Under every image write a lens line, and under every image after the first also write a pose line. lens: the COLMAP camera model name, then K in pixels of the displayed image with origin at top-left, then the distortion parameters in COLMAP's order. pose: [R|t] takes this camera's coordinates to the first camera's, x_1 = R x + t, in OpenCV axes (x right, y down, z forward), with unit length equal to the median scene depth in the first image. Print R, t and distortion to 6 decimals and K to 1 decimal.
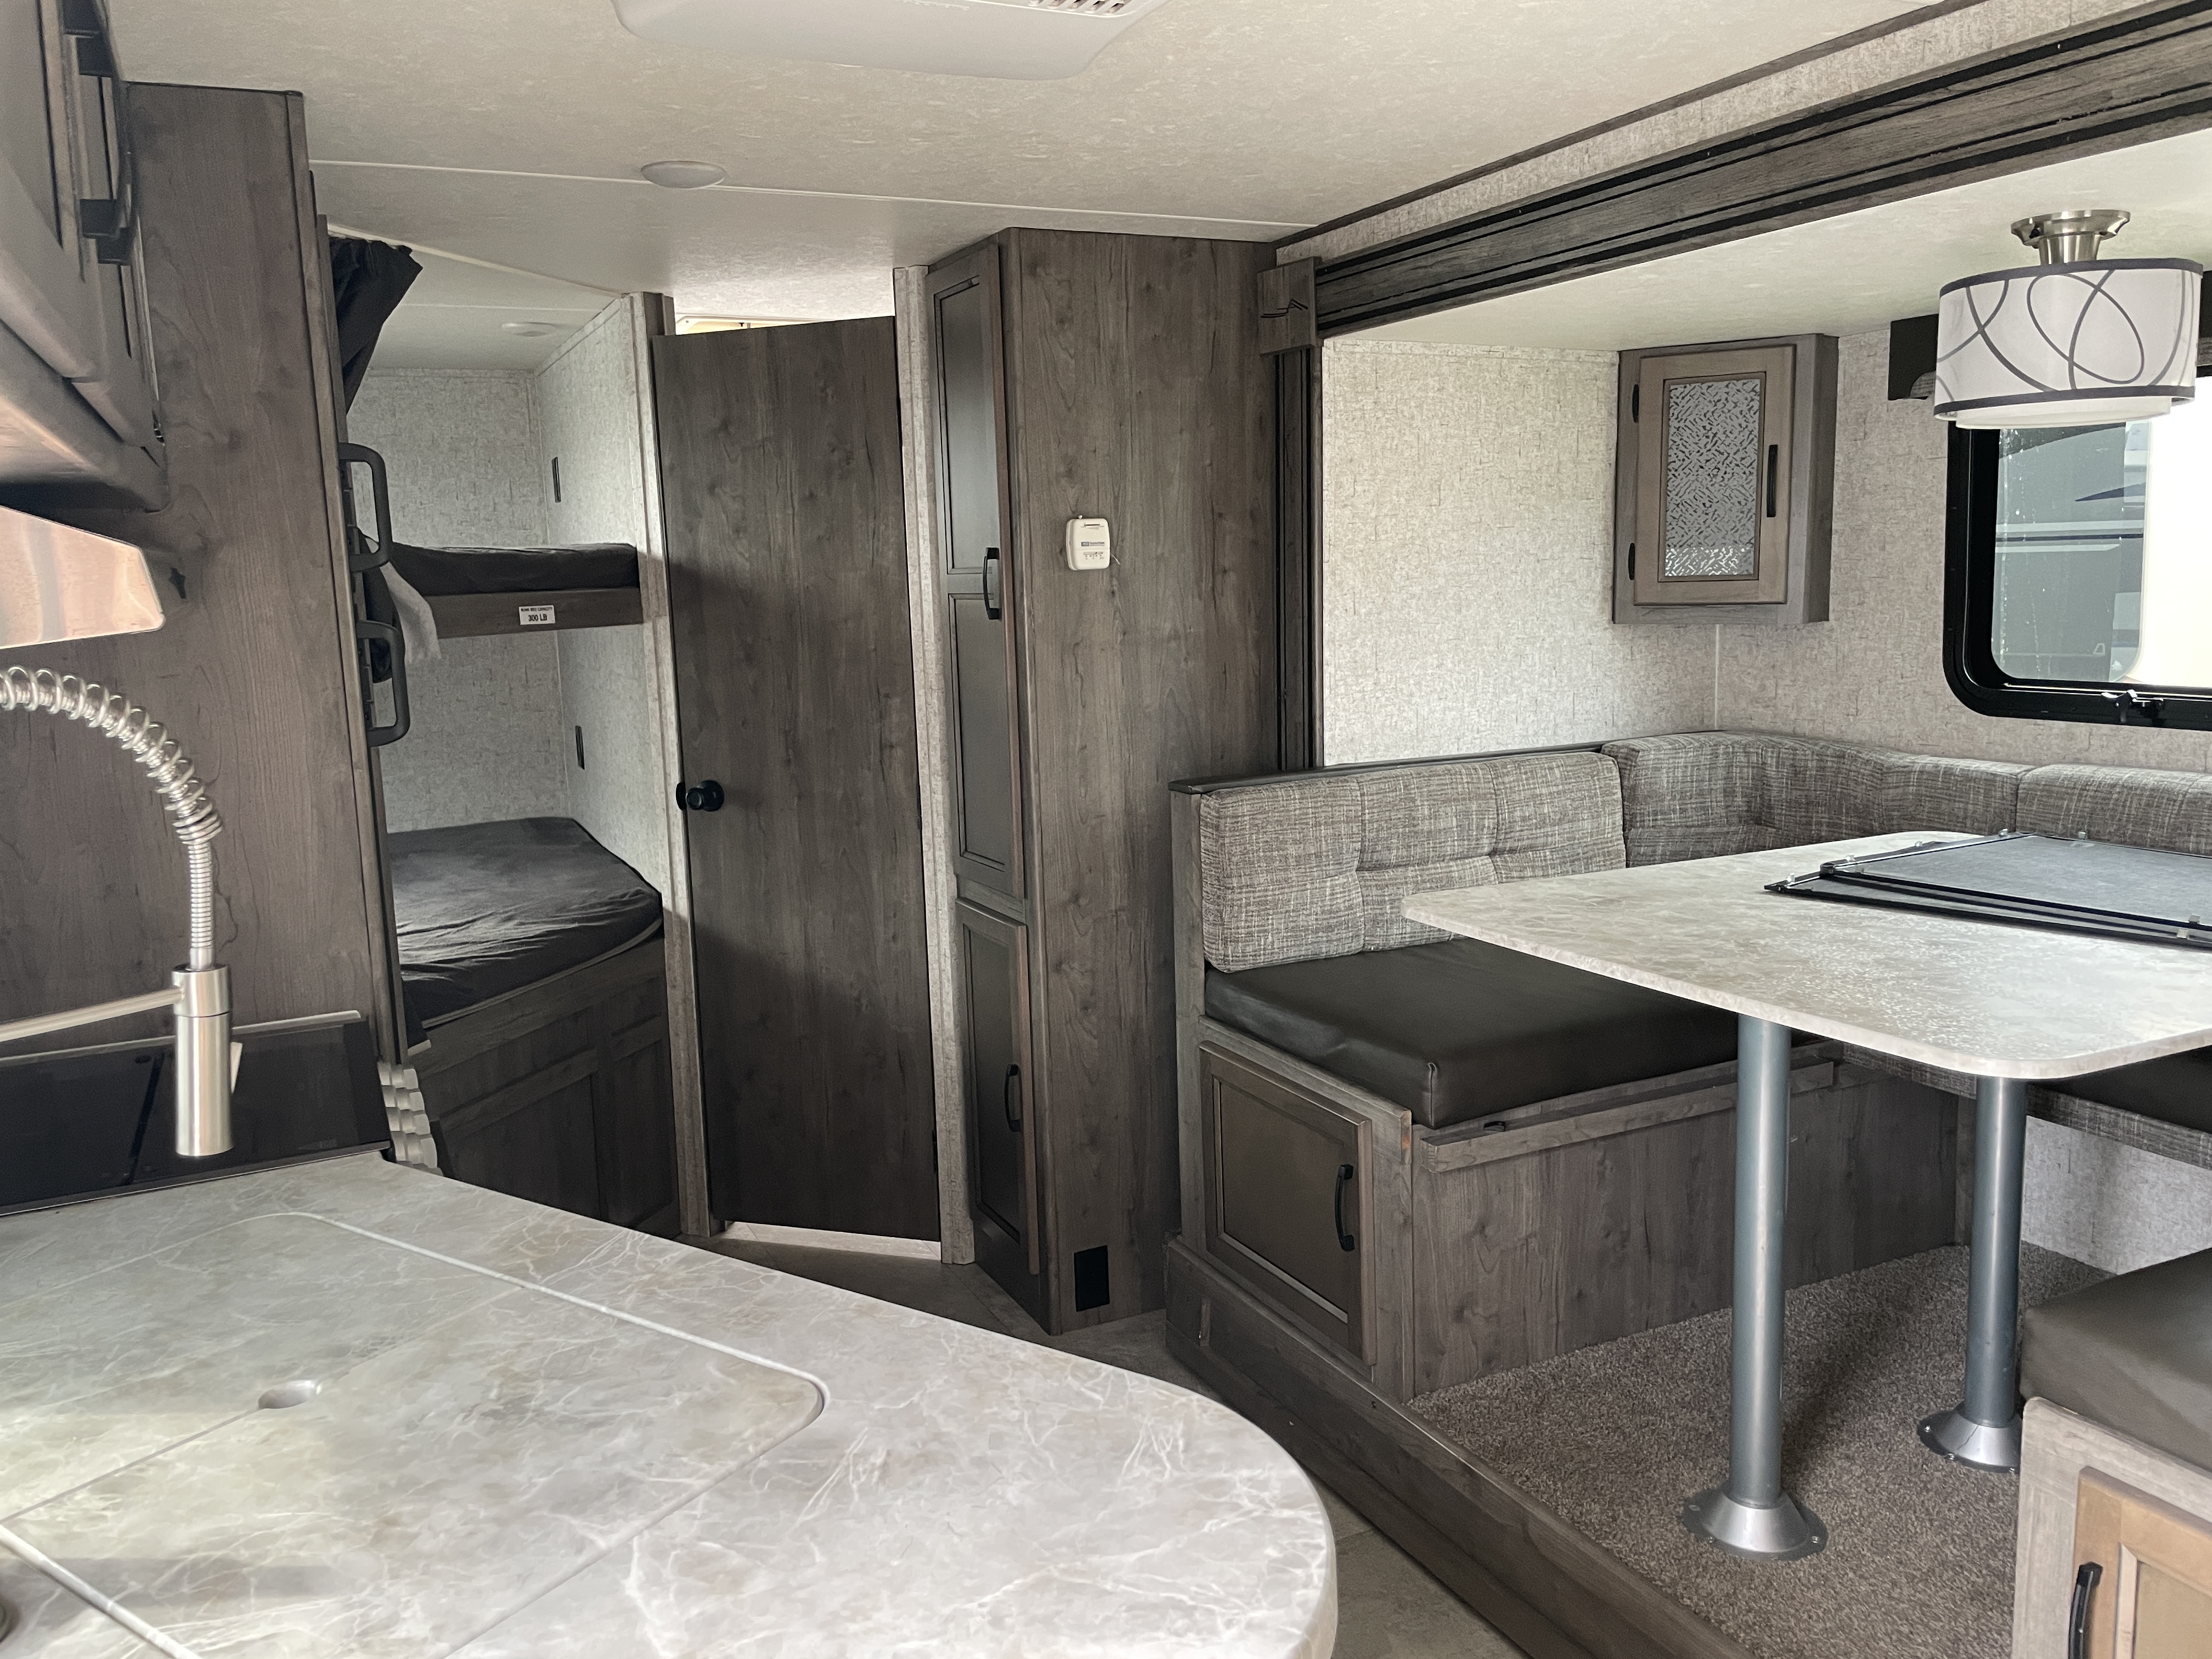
lens RADIAL K [[1676.1, 0, 1107.4], [0, 1676.1, 822.2], [0, 0, 1]] dist [0.087584, -0.121390]
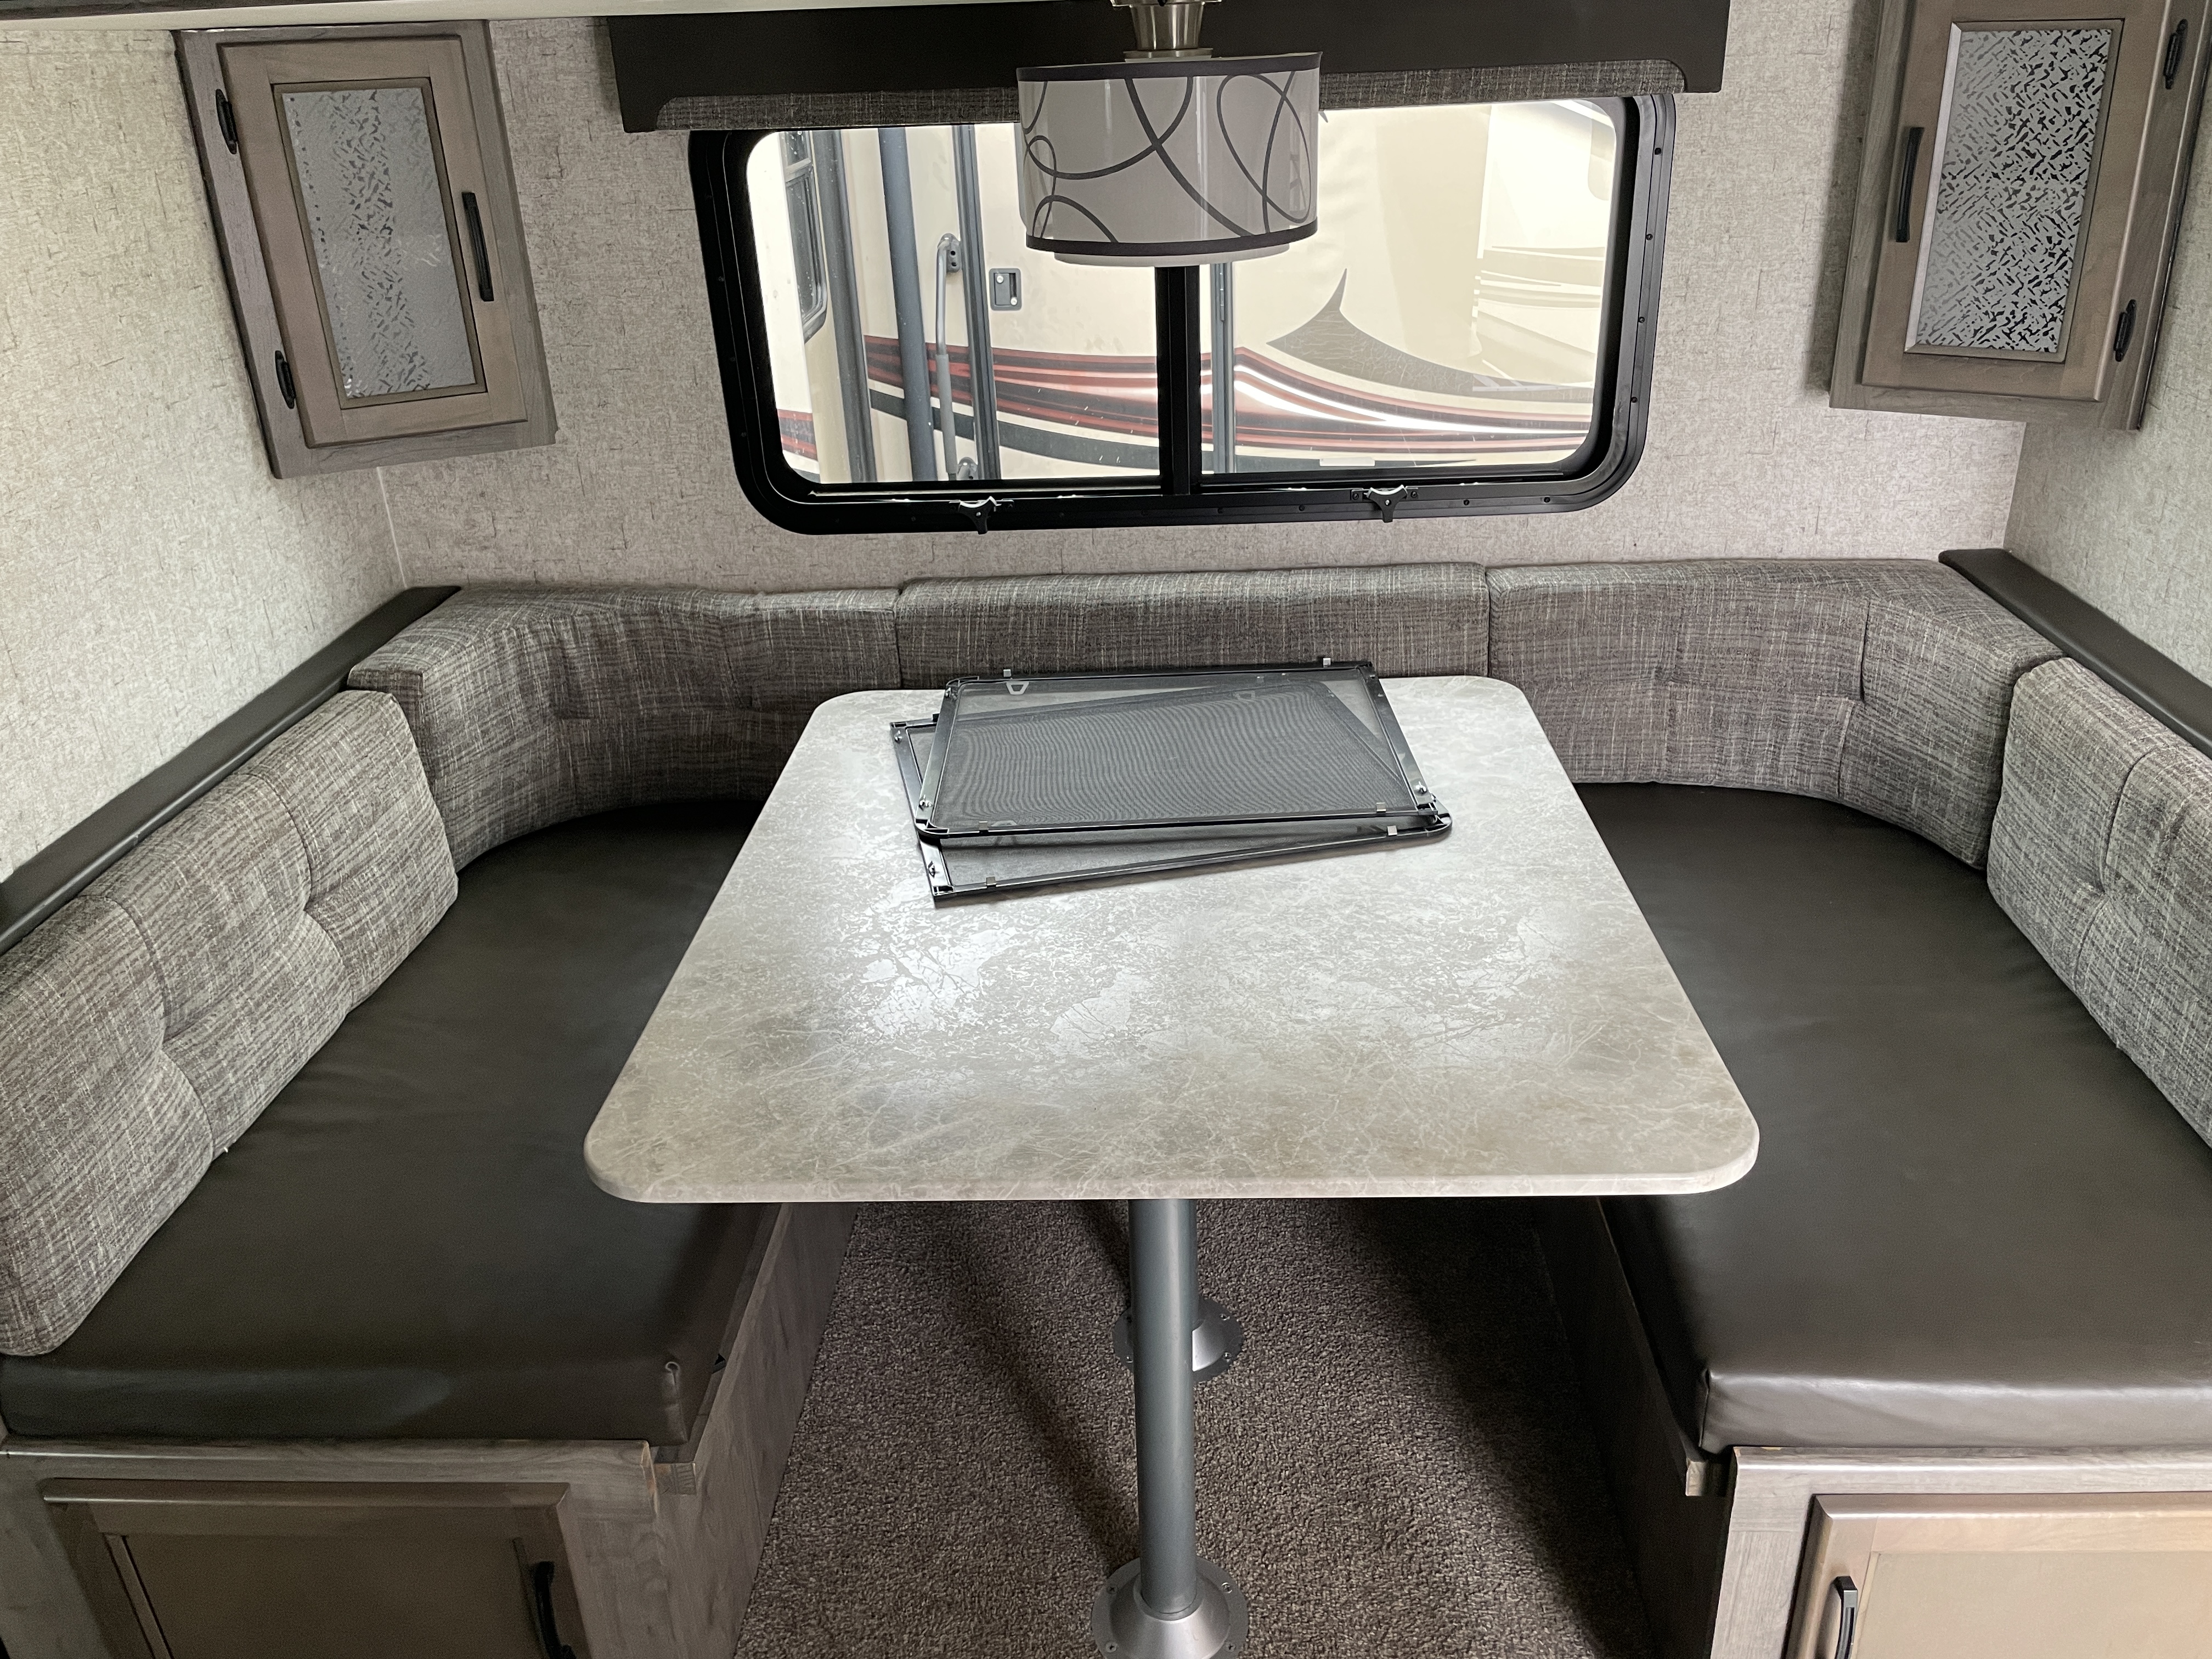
lens RADIAL K [[1676.1, 0, 1107.4], [0, 1676.1, 822.2], [0, 0, 1]] dist [0.087584, -0.121390]
pose [[0.480986, -0.360714, 0.799086, -0.122355], [0.151065, 0.931907, 0.329741, -0.173650], [-0.863615, -0.037887, 0.502726, 0.425827]]
